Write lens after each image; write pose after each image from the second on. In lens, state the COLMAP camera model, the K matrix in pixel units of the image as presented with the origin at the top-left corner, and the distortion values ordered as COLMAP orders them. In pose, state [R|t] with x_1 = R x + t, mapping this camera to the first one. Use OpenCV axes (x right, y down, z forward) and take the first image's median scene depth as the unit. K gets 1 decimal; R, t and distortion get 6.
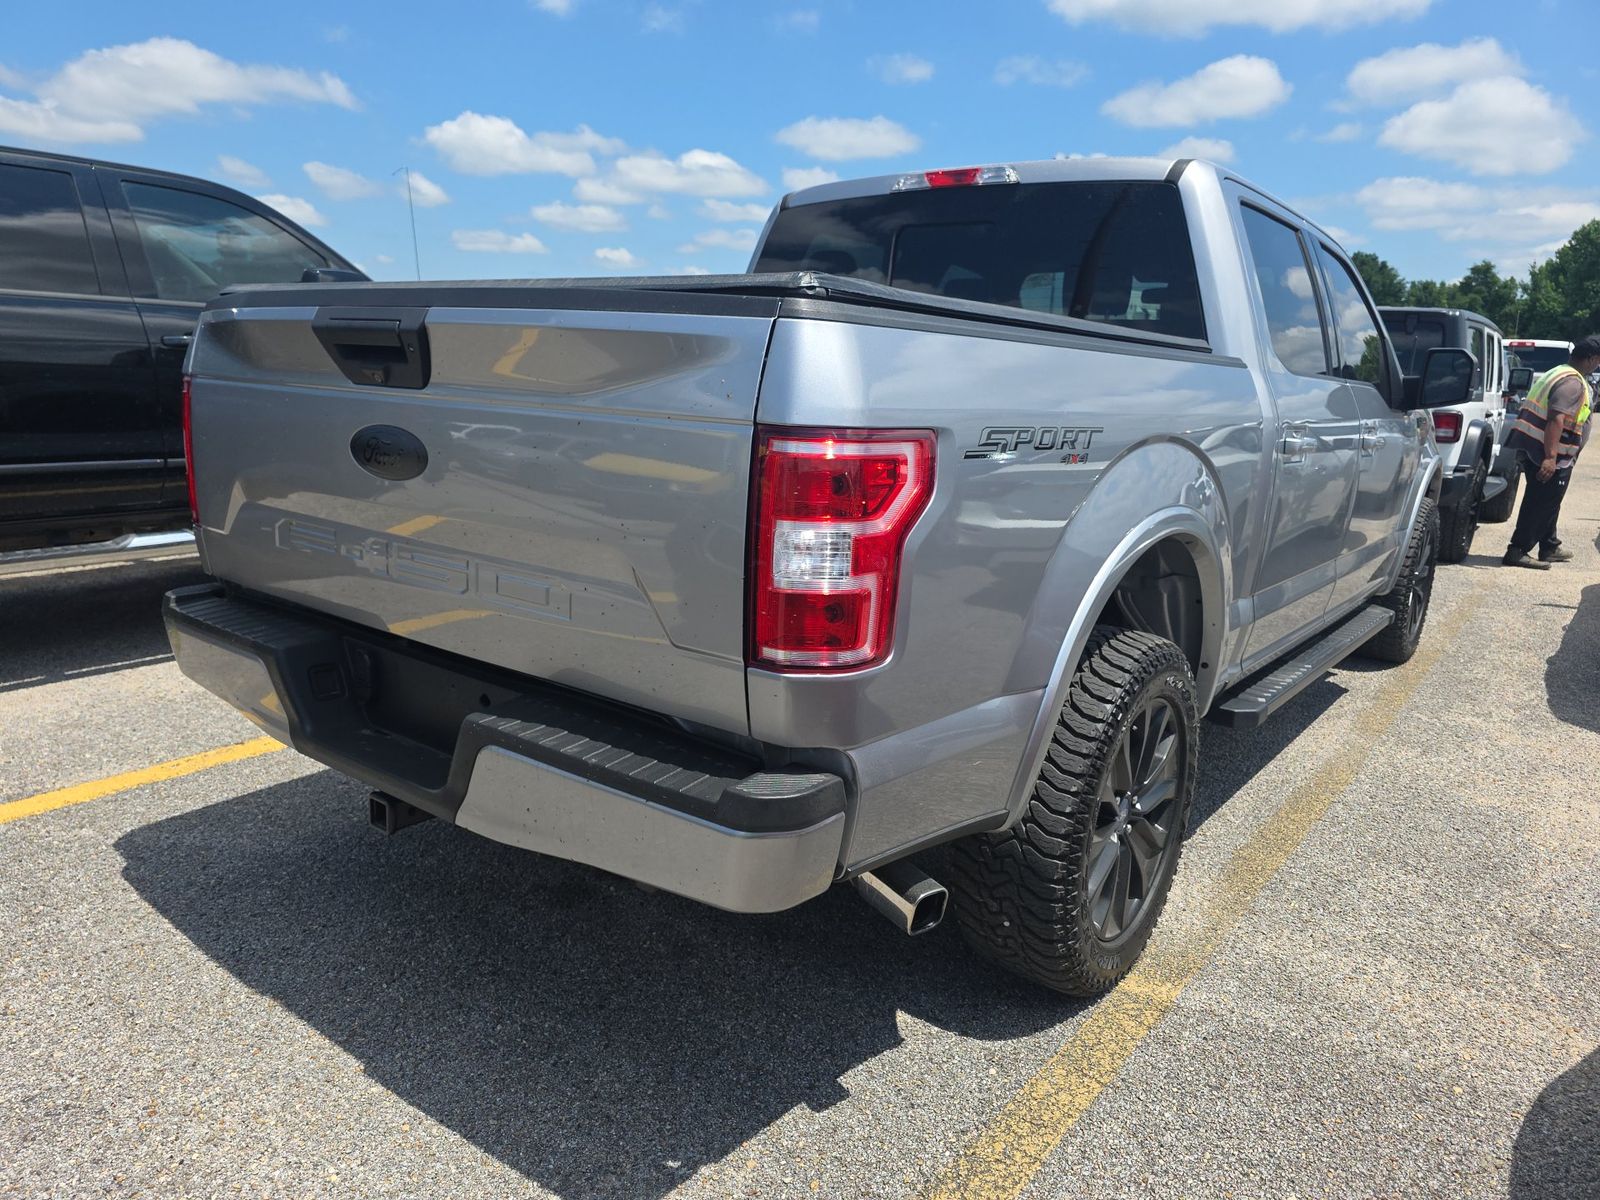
lens RADIAL K [[1090.5, 0, 800.0], [0, 1090.5, 600.0], [0, 0, 1]] dist [0.010677, 0.000043]
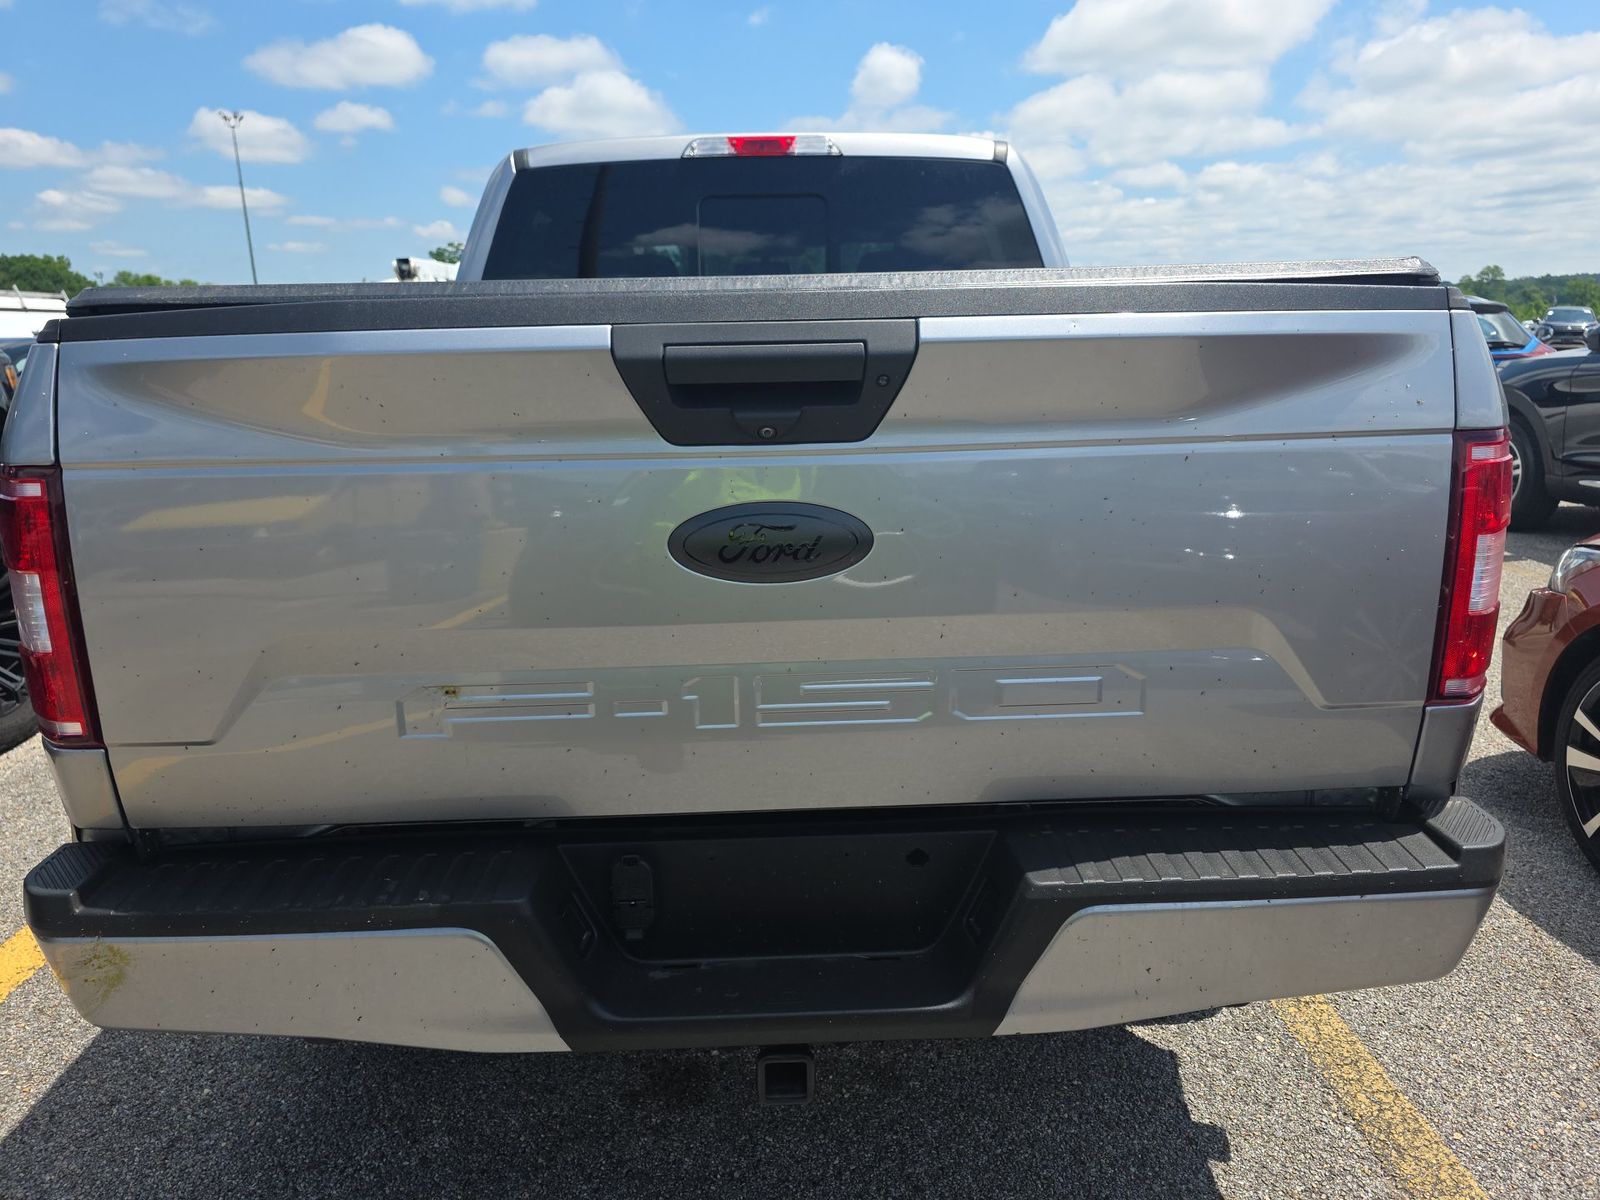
lens RADIAL K [[1080.9, 0, 805.5], [0, 1080.9, 571.4], [0, 0, 1]] dist [0.018041, 0.001867]
pose [[0.770754, -0.190640, 0.607942, -0.695378], [0.187476, 0.979803, 0.069566, -0.145674], [-0.608926, 0.060356, 0.790928, 0.439216]]
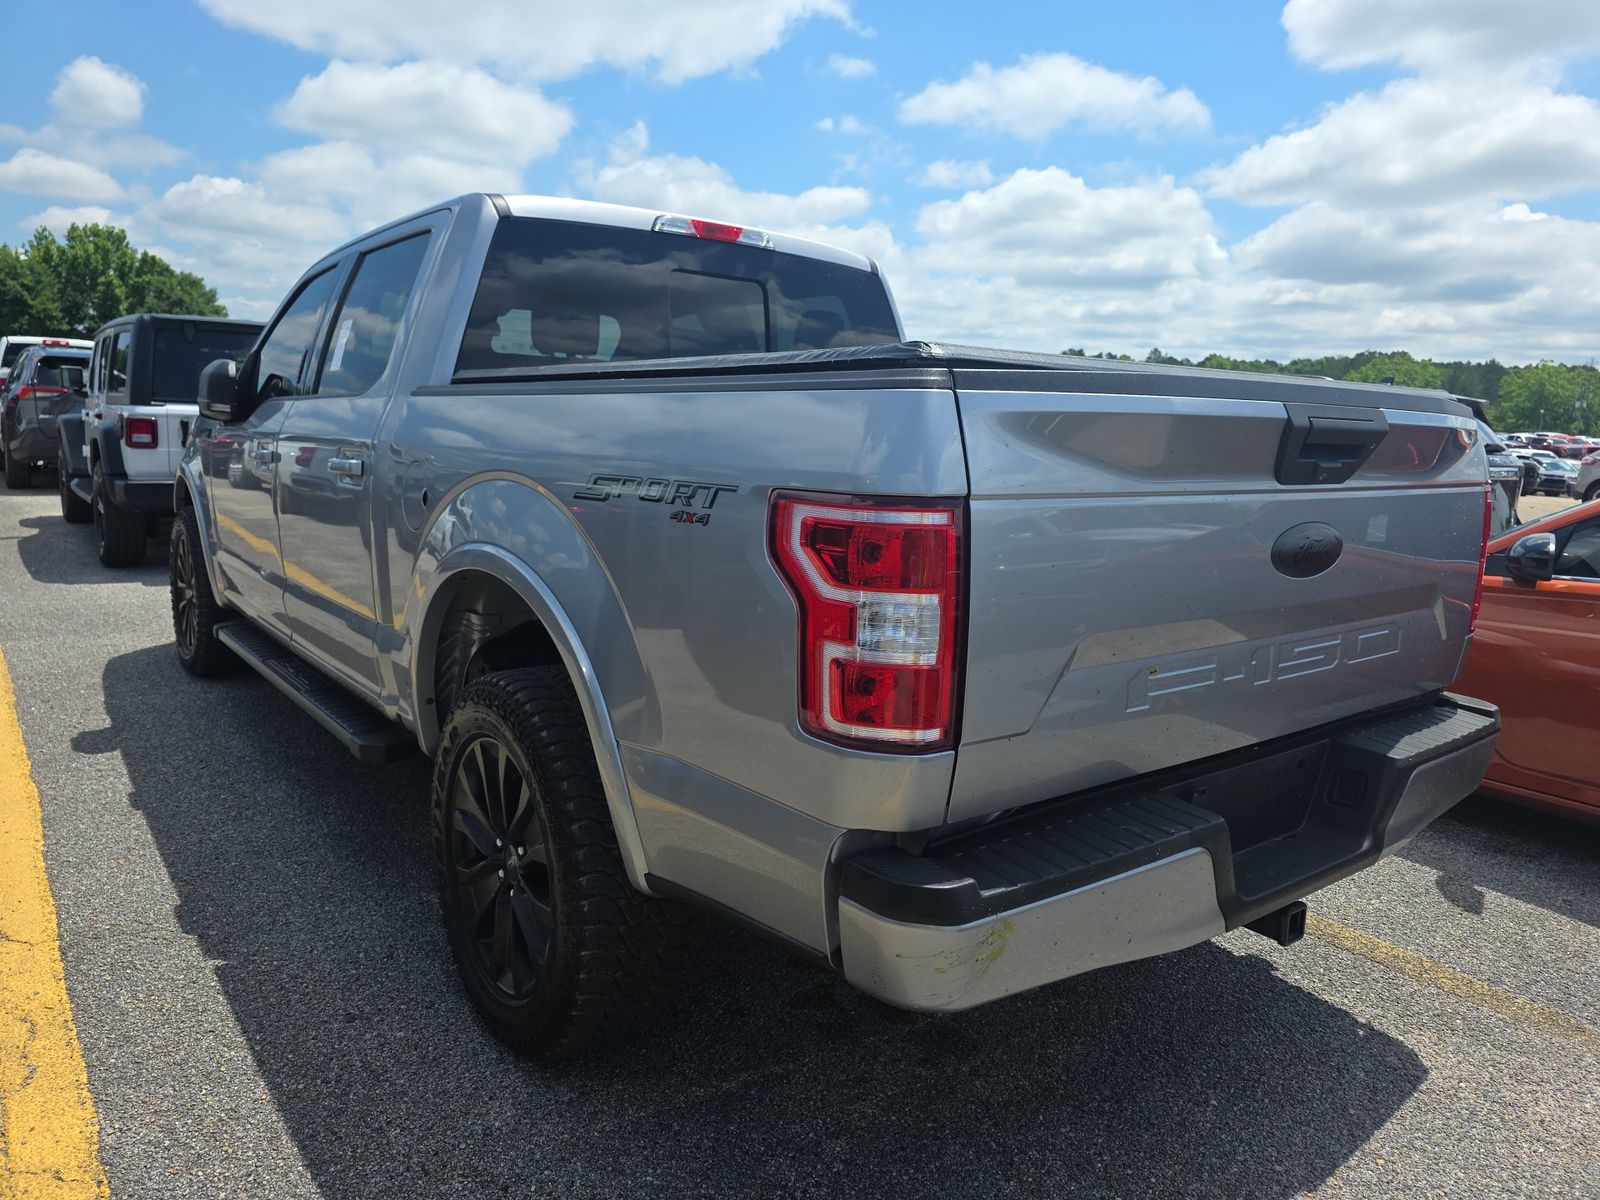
lens RADIAL K [[1092.7, 0, 798.5], [0, 1092.7, 574.2], [0, 0, 1]] dist [0.003109, 0.000303]
pose [[0.251196, -0.169454, 0.952988, -1.316469], [0.181742, 0.975303, 0.125517, -0.294413], [-0.950721, 0.141668, 0.275789, 1.071966]]
